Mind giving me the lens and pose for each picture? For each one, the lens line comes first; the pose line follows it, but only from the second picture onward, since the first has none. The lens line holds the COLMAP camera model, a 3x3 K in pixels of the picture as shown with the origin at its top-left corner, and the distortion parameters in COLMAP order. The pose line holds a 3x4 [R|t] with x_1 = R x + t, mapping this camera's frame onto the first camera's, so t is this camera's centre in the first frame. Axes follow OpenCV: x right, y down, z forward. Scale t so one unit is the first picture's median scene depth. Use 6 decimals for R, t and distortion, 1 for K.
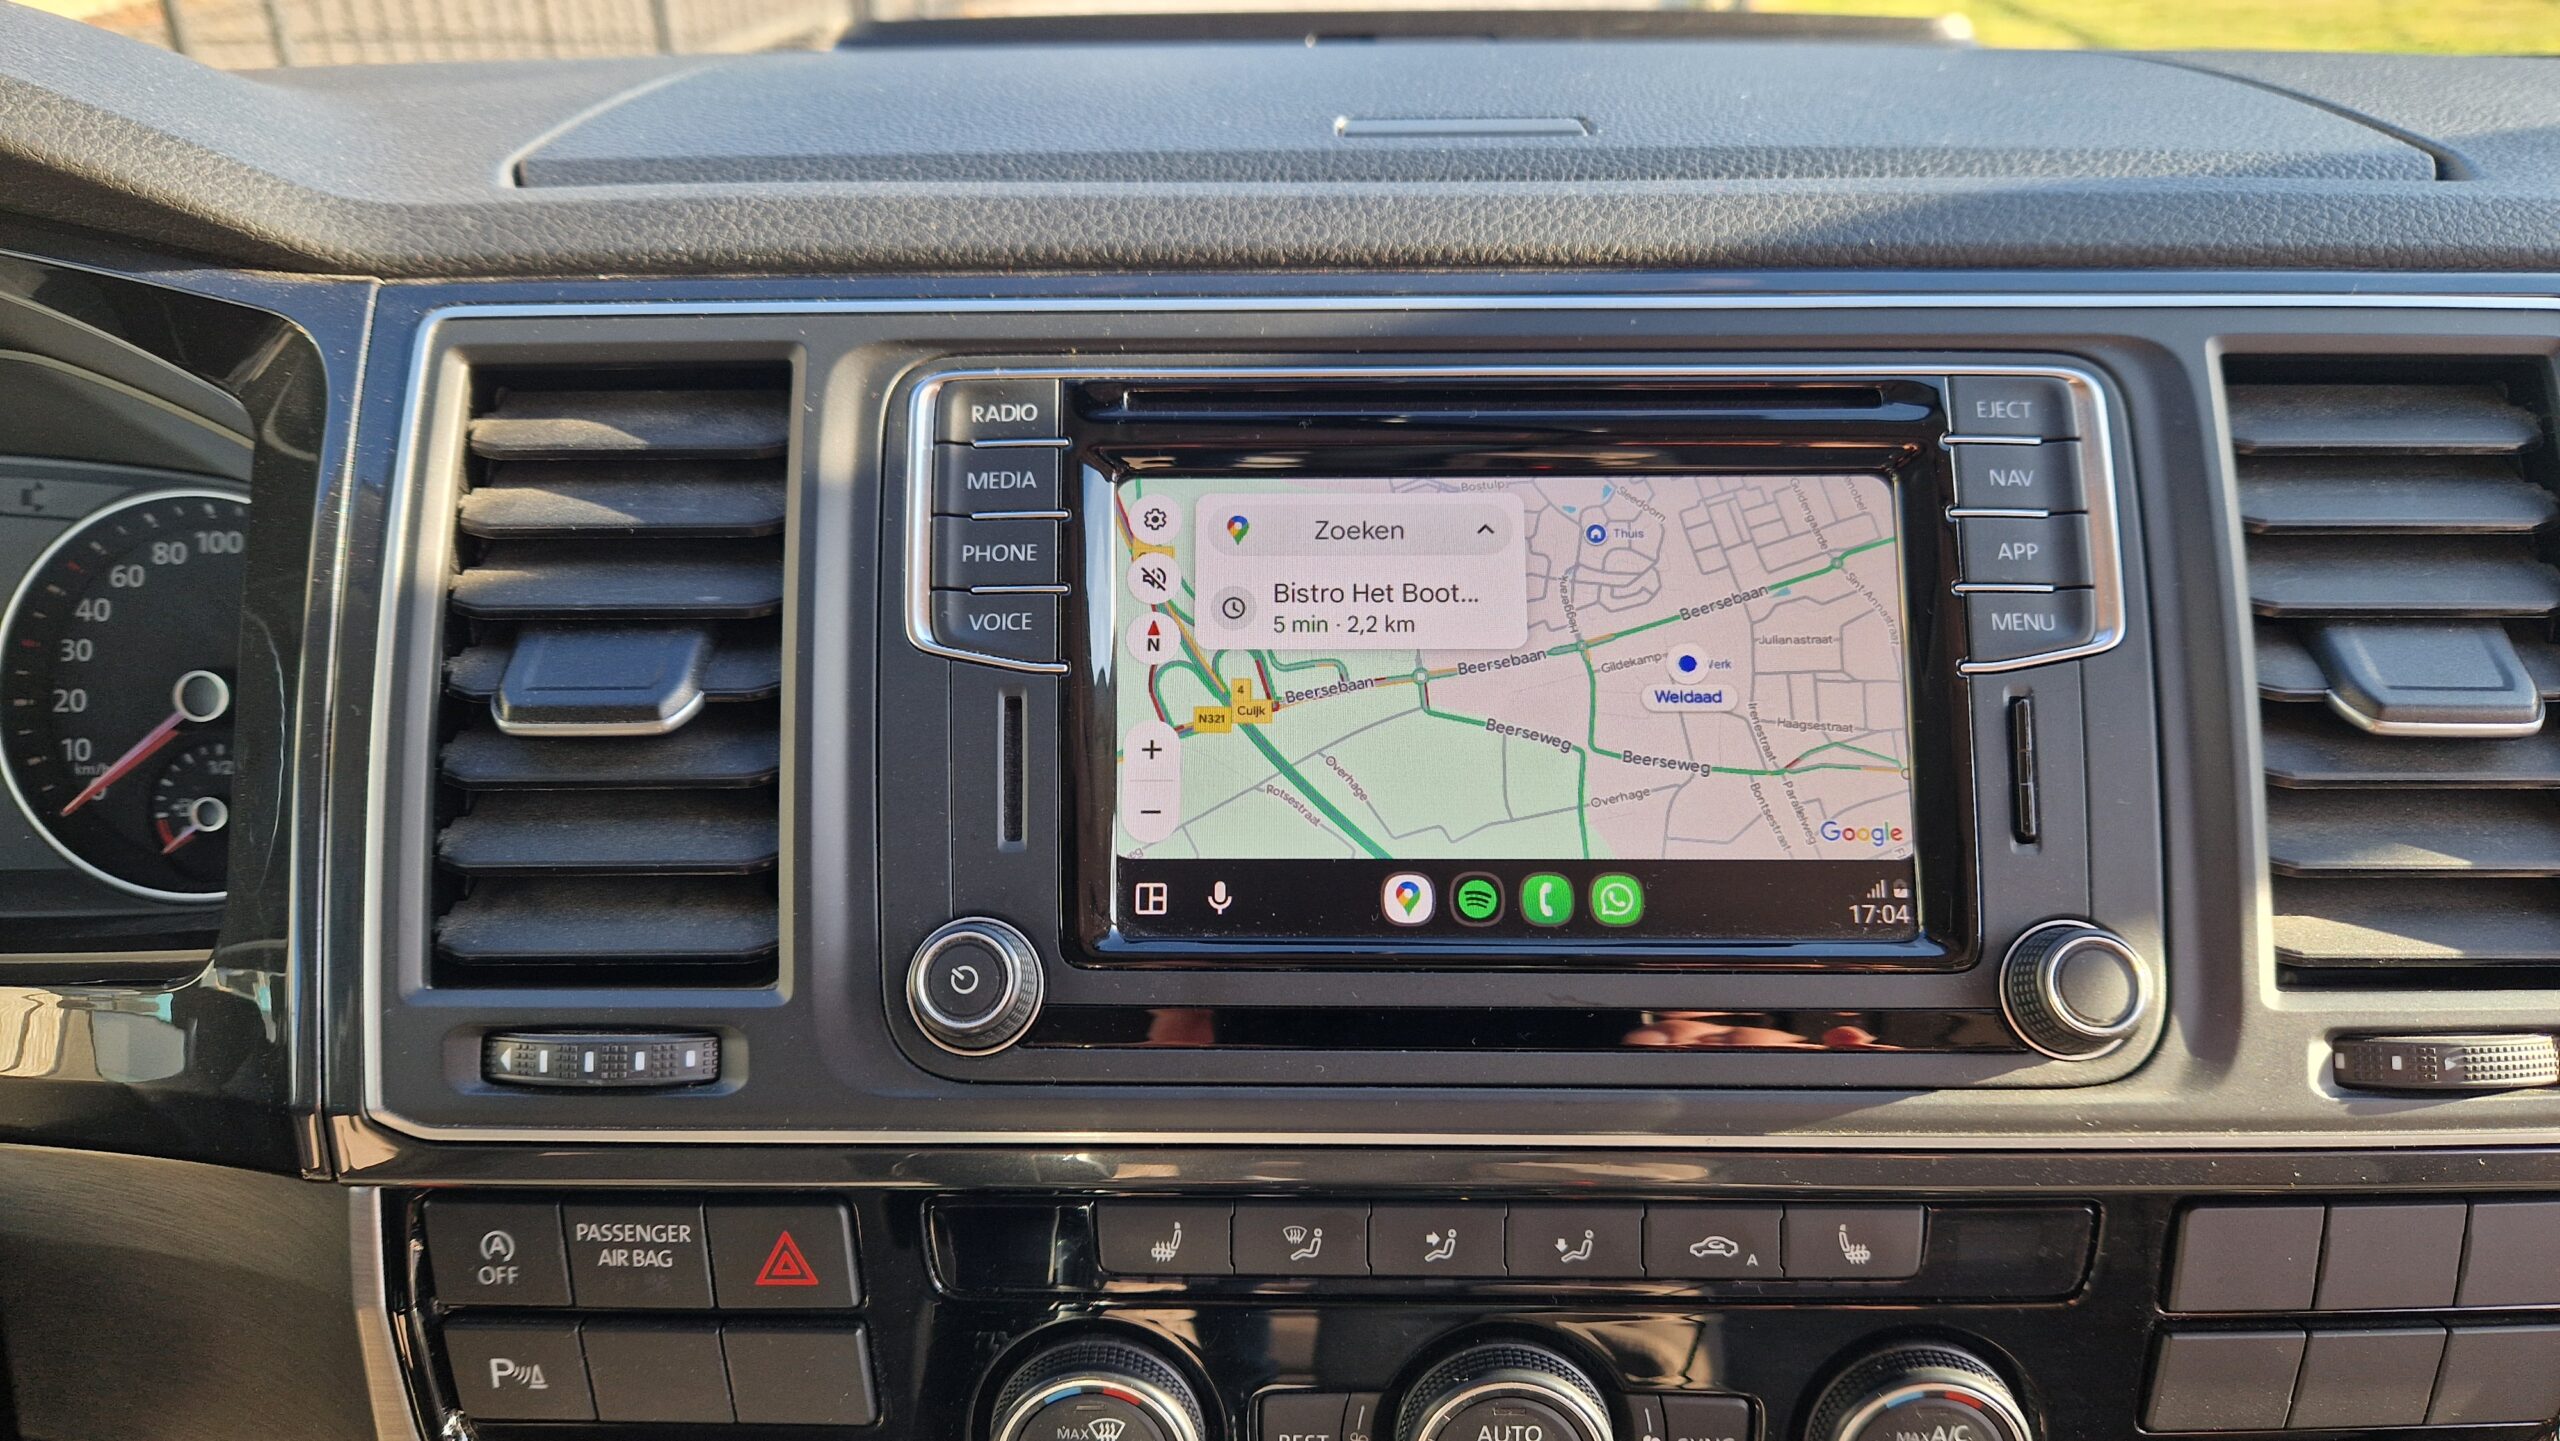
lens RADIAL K [[1753.8, 0, 1257.5], [0, 1753.8, 741.2], [0, 0, 1]] dist [0.065163, -0.060234]
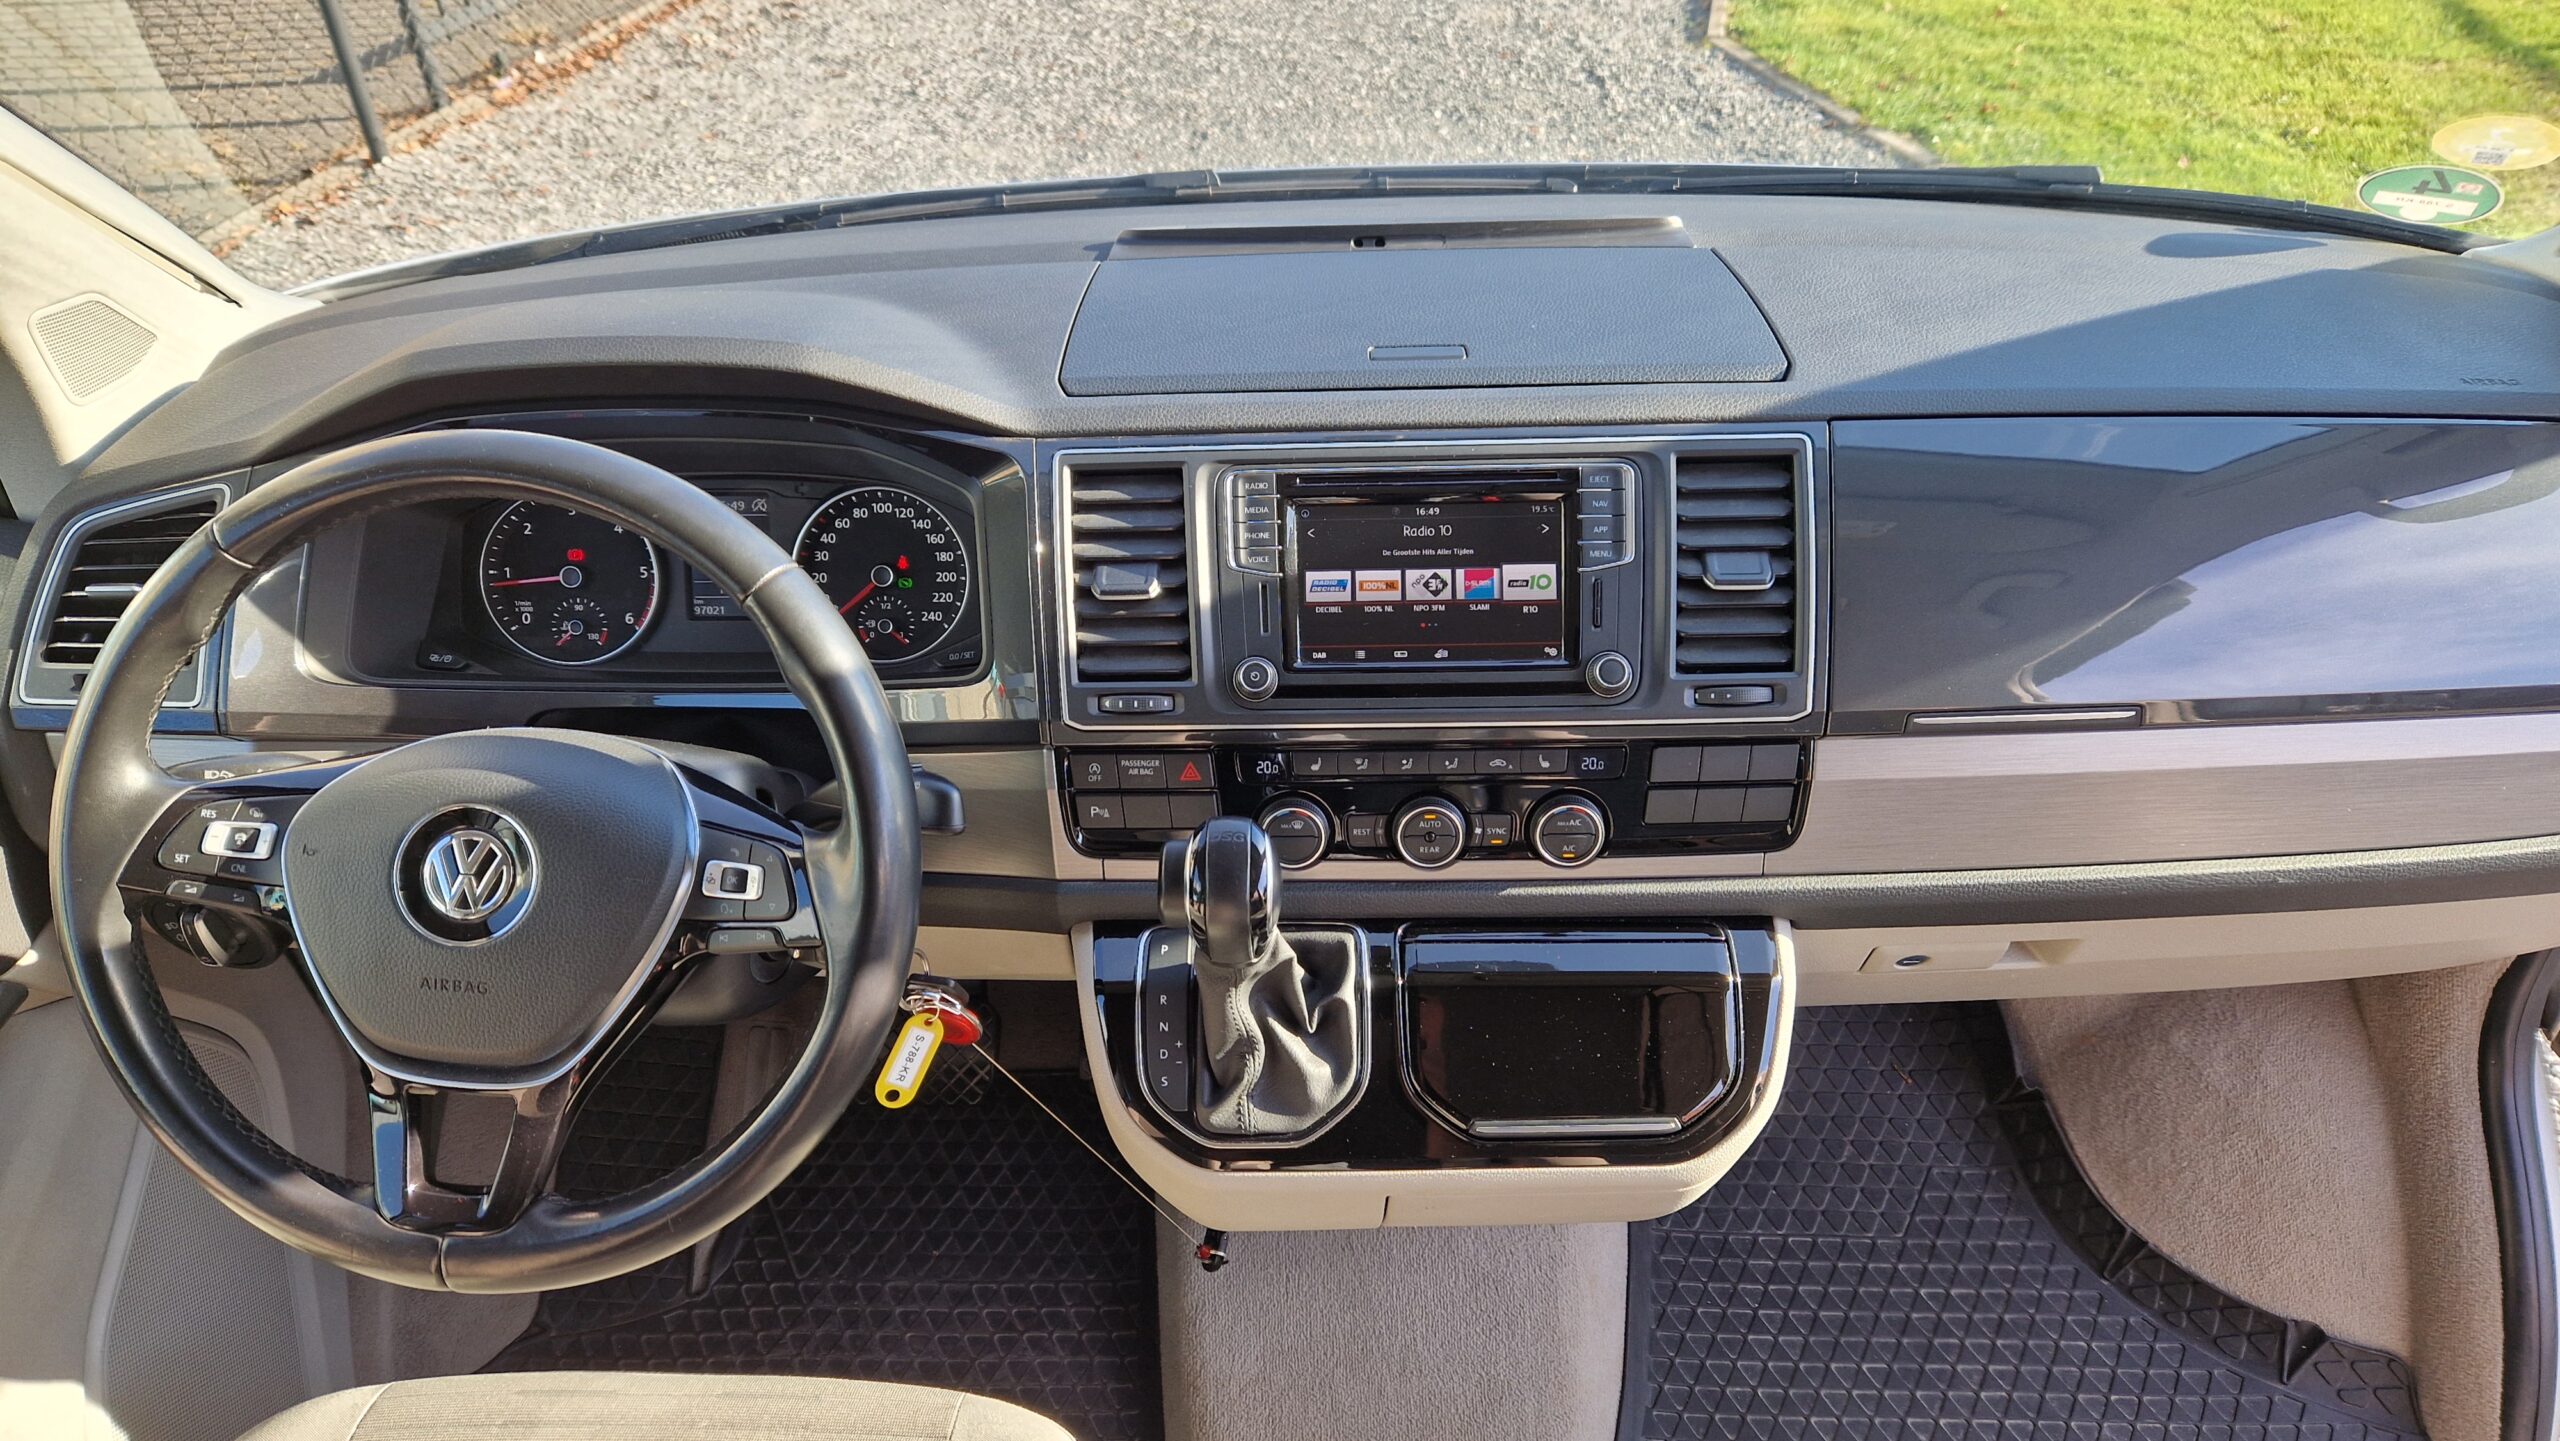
lens RADIAL K [[1753.8, 0, 1268.0], [0, 1753.8, 724.4], [0, 0, 1]] dist [0.065163, -0.060234]
pose [[0.999871, -0.014388, -0.007142, -0.110556], [0.015061, 0.994307, 0.105482, -0.100308], [0.005584, -0.105576, 0.994396, -1.950516]]
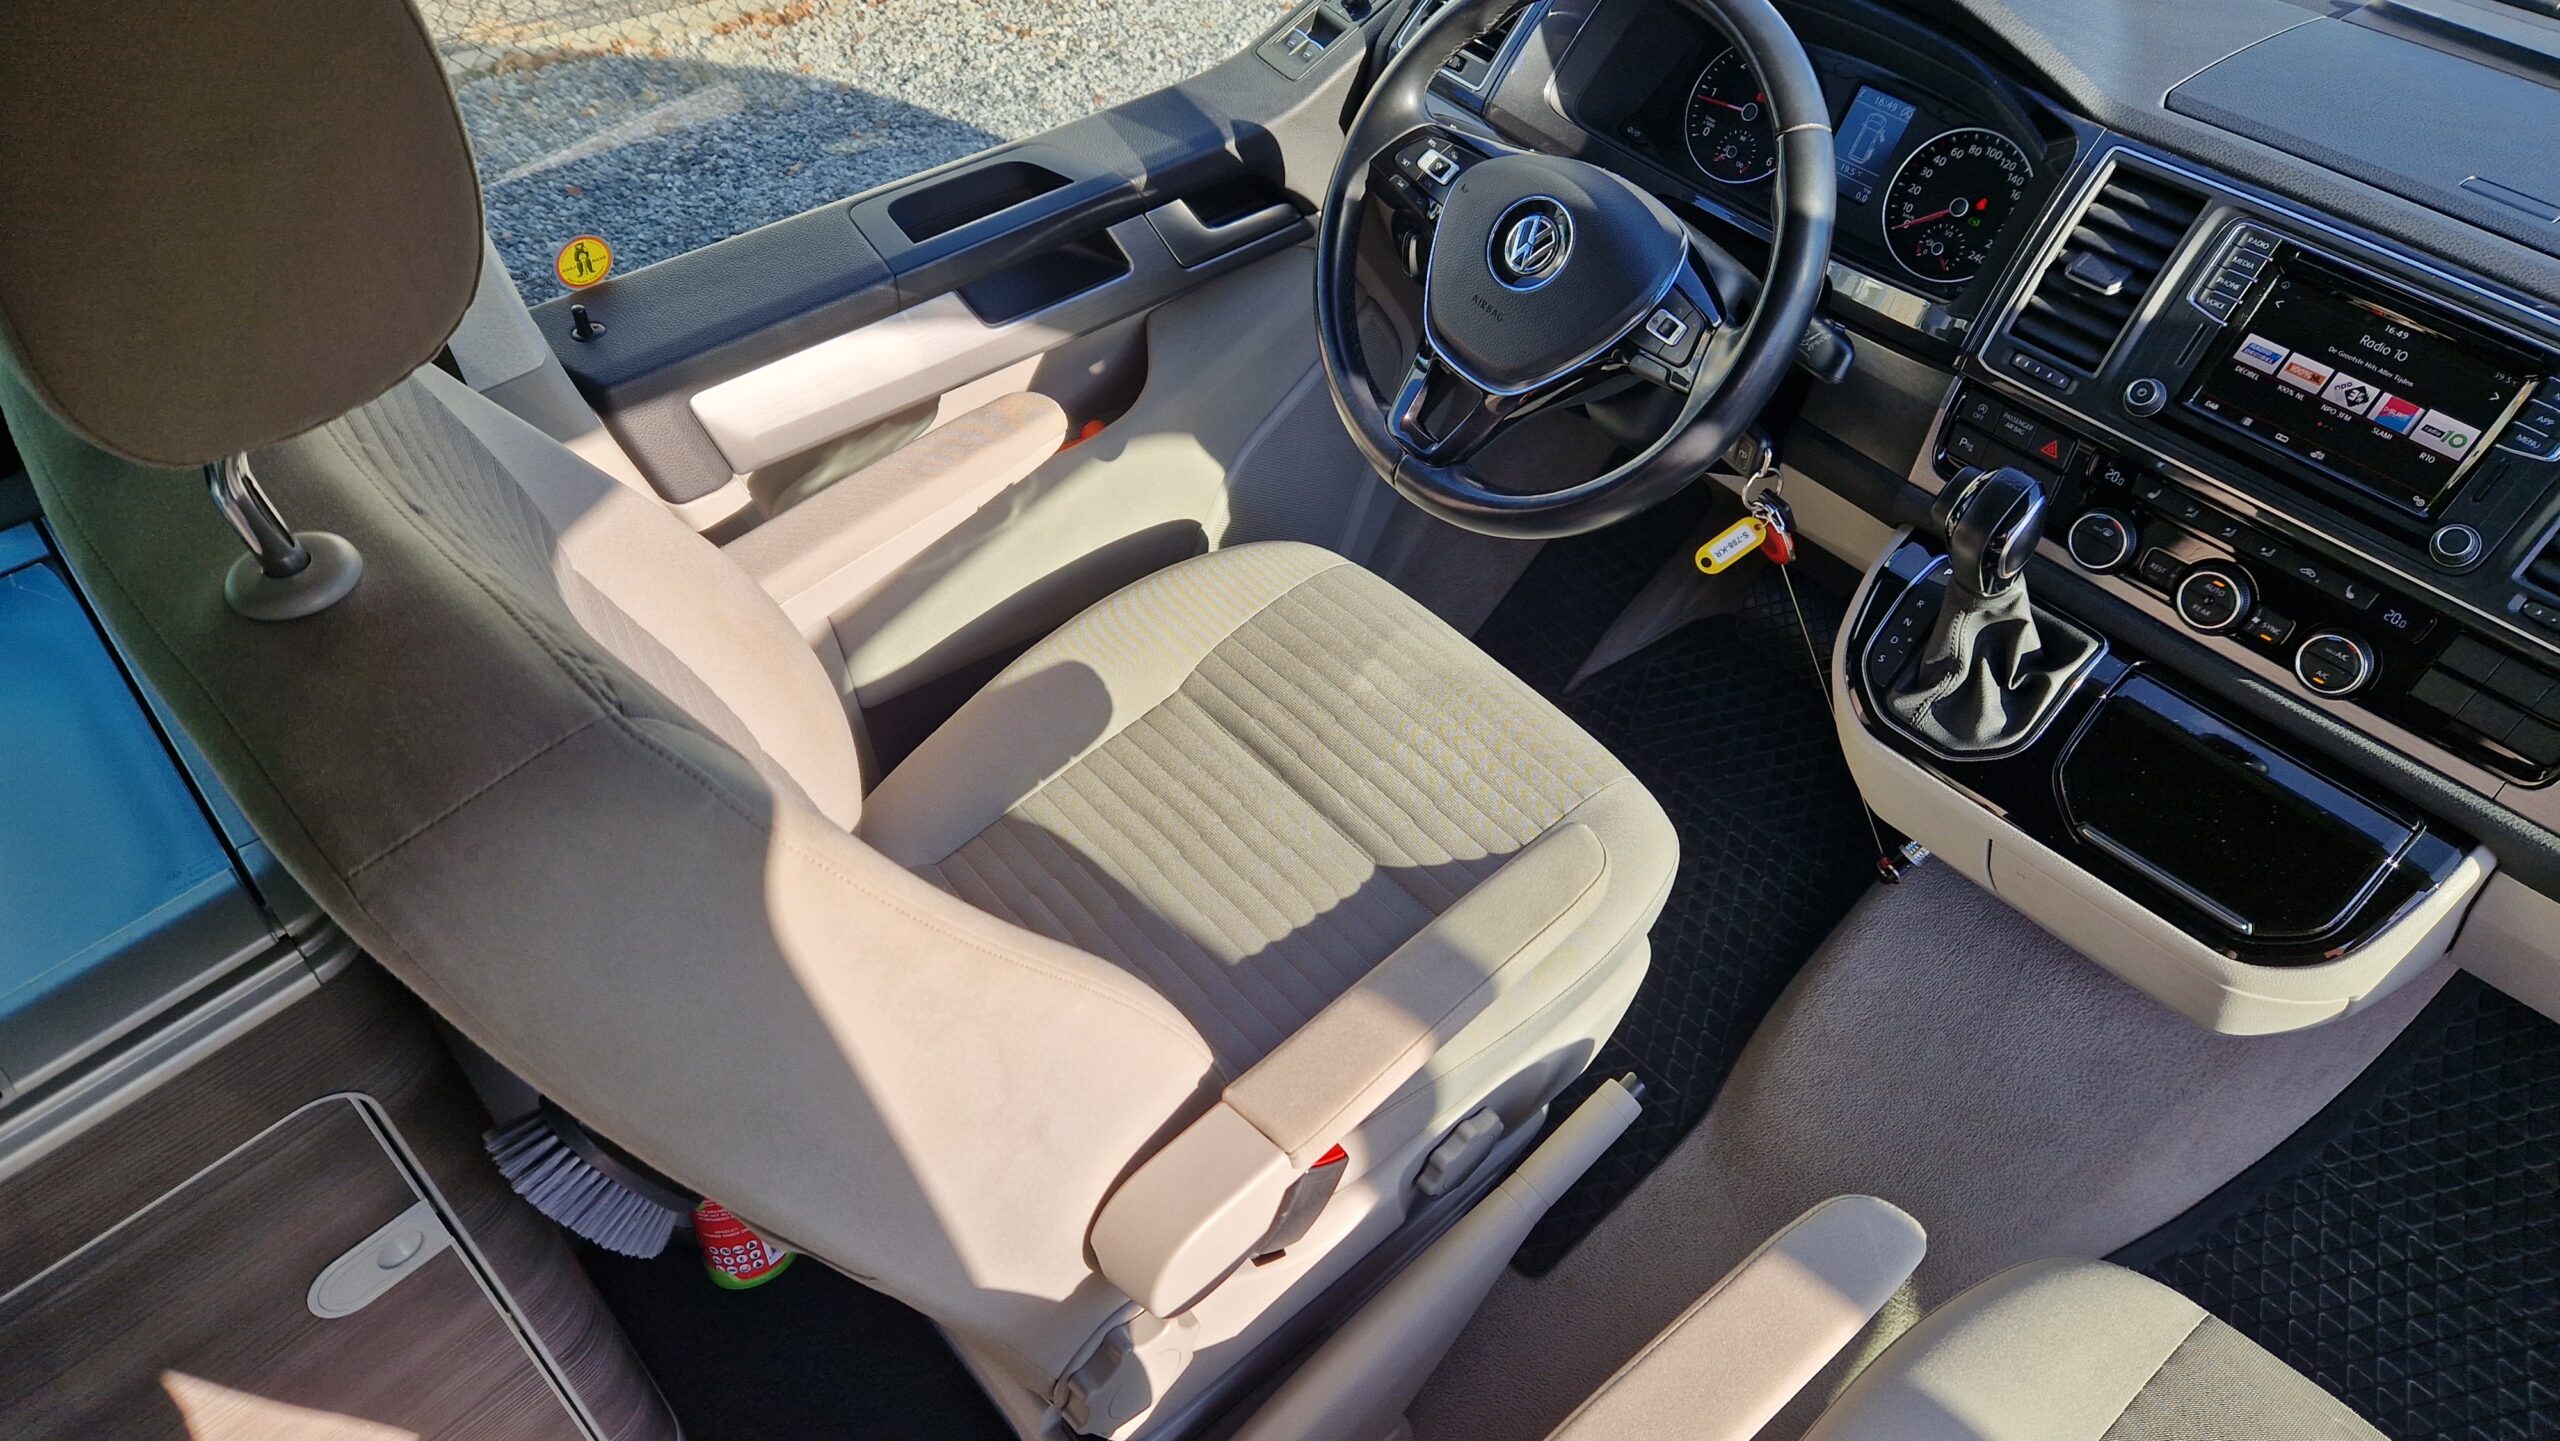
lens RADIAL K [[1753.8, 0, 1268.0], [0, 1753.8, 757.7], [0, 0, 1]] dist [0.065163, -0.060234]
pose [[0.666488, 0.545448, -0.508213, 0.828263], [-0.372103, 0.834094, 0.407217, -0.053833], [0.646013, -0.082298, 0.758877, -2.750628]]
